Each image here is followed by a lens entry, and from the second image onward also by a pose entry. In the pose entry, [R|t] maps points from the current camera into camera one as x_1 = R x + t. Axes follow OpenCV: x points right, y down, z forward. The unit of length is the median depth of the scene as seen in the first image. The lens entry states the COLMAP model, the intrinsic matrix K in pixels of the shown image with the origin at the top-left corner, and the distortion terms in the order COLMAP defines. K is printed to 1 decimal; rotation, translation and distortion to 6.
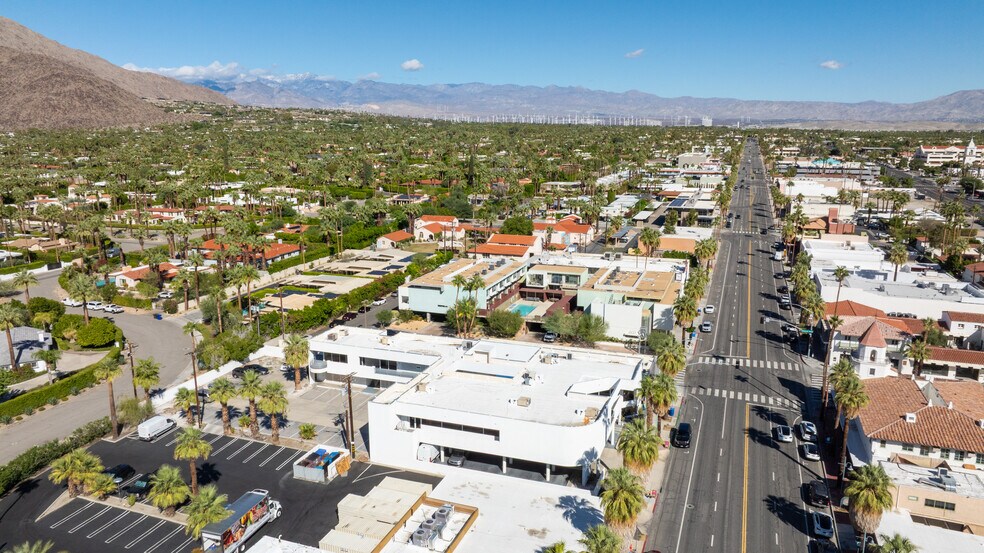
lens RADIAL K [[693.5, 0, 487.5], [0, 693.5, 277.3], [0, 0, 1]] dist [-0.052780, 0.064643]
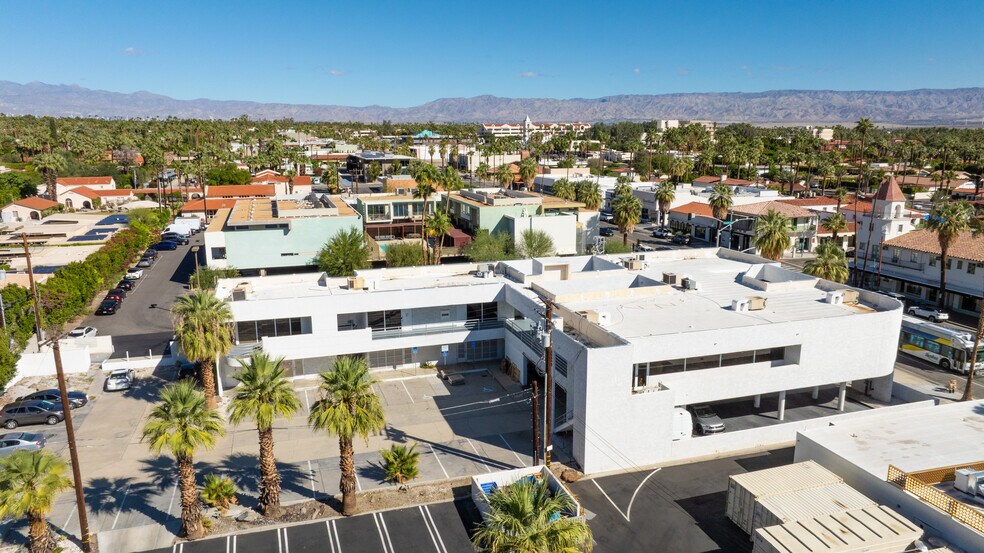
lens RADIAL K [[693.5, 0, 487.5], [0, 693.5, 277.3], [0, 0, 1]] dist [-0.052780, 0.064643]
pose [[0.794173, -0.129687, 0.593692, -0.313353], [0.132030, 0.990449, 0.039741, 0.064823], [-0.593176, 0.046824, 0.803710, 0.411812]]
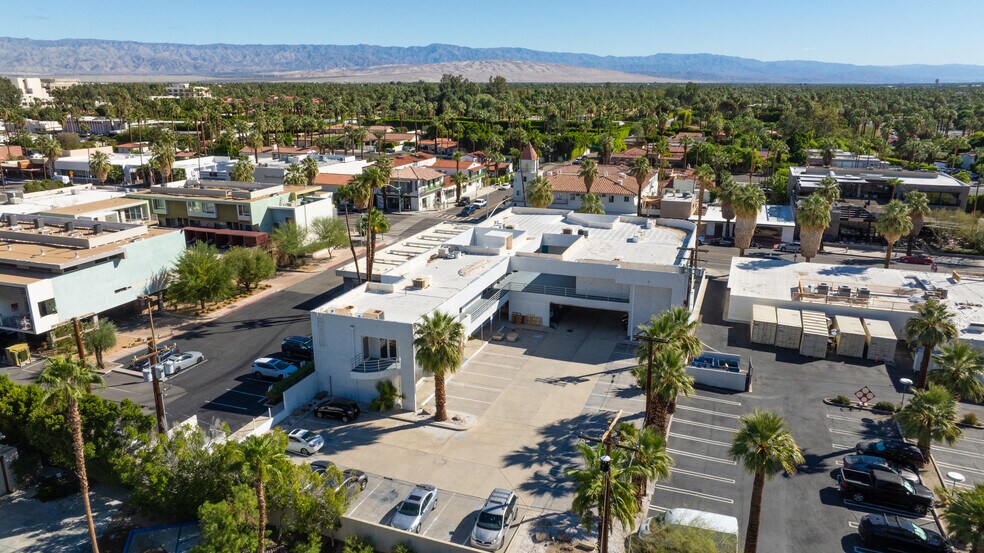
lens RADIAL K [[693.5, 0, 487.5], [0, 693.5, 277.3], [0, 0, 1]] dist [-0.052780, 0.064643]
pose [[0.013210, -0.275180, 0.961302, -0.581451], [0.214458, 0.939793, 0.266076, -0.046878], [-0.976644, 0.202644, 0.071429, 0.733147]]
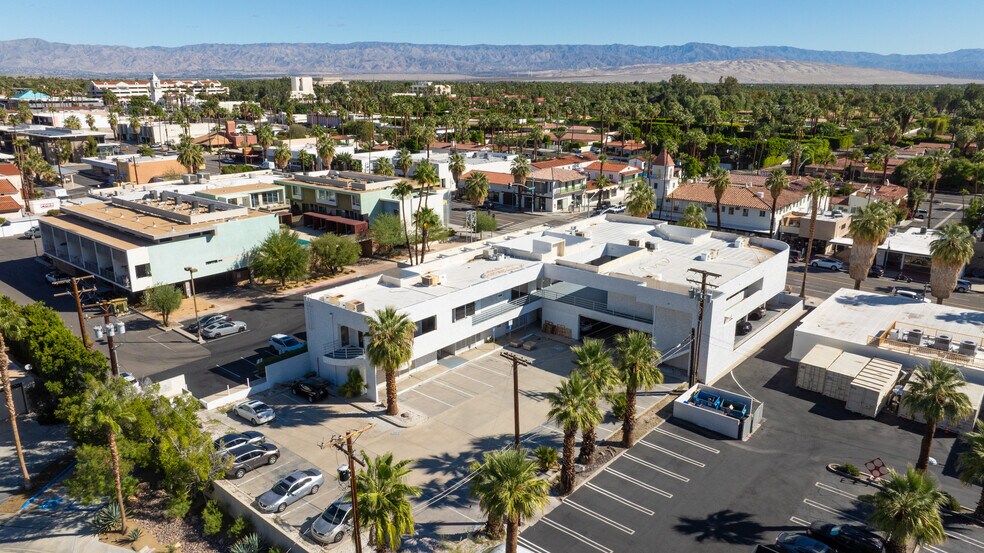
lens RADIAL K [[693.5, 0, 487.5], [0, 693.5, 277.3], [0, 0, 1]] dist [-0.052780, 0.064643]
pose [[0.352084, -0.257625, 0.899814, -0.547694], [0.198975, 0.960000, 0.197001, -0.015973], [-0.914574, 0.109679, 0.389262, 0.584813]]
